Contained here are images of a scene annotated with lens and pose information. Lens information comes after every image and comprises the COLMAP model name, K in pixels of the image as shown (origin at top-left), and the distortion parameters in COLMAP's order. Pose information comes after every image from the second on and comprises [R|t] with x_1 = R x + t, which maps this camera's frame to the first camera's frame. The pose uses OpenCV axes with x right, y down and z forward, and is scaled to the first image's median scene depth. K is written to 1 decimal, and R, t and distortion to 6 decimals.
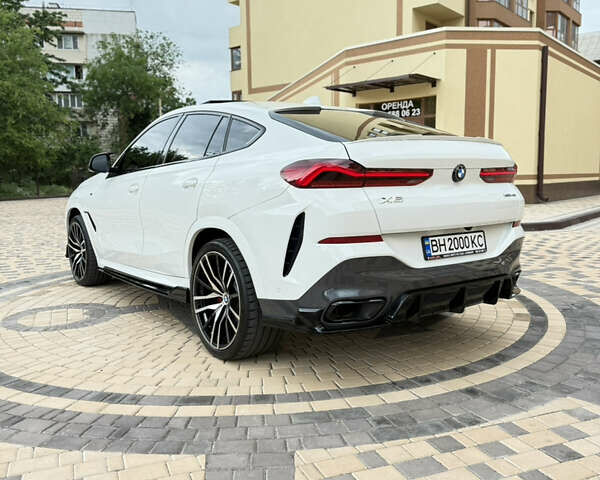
lens RADIAL K [[558.1, 0, 302.6], [0, 558.1, 240.2], [0, 0, 1]] dist [0.129192, -0.238515]
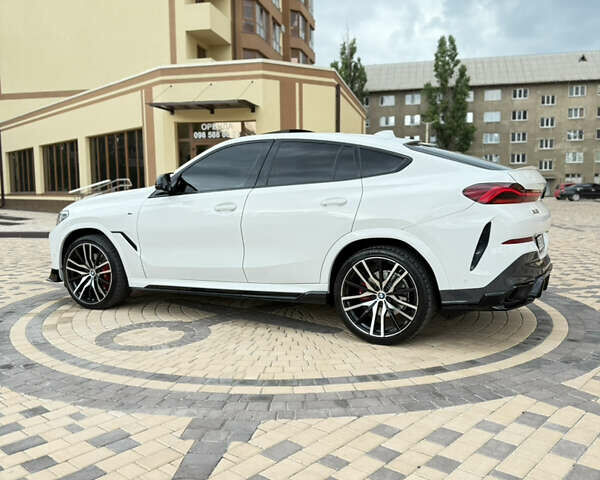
lens RADIAL K [[558.1, 0, 302.6], [0, 558.1, 240.2], [0, 0, 1]] dist [0.129192, -0.238515]
pose [[0.894201, -0.036542, 0.446171, -0.167566], [0.049461, 0.998626, -0.017338, -0.000698], [-0.444925, 0.037572, 0.894780, -0.004280]]
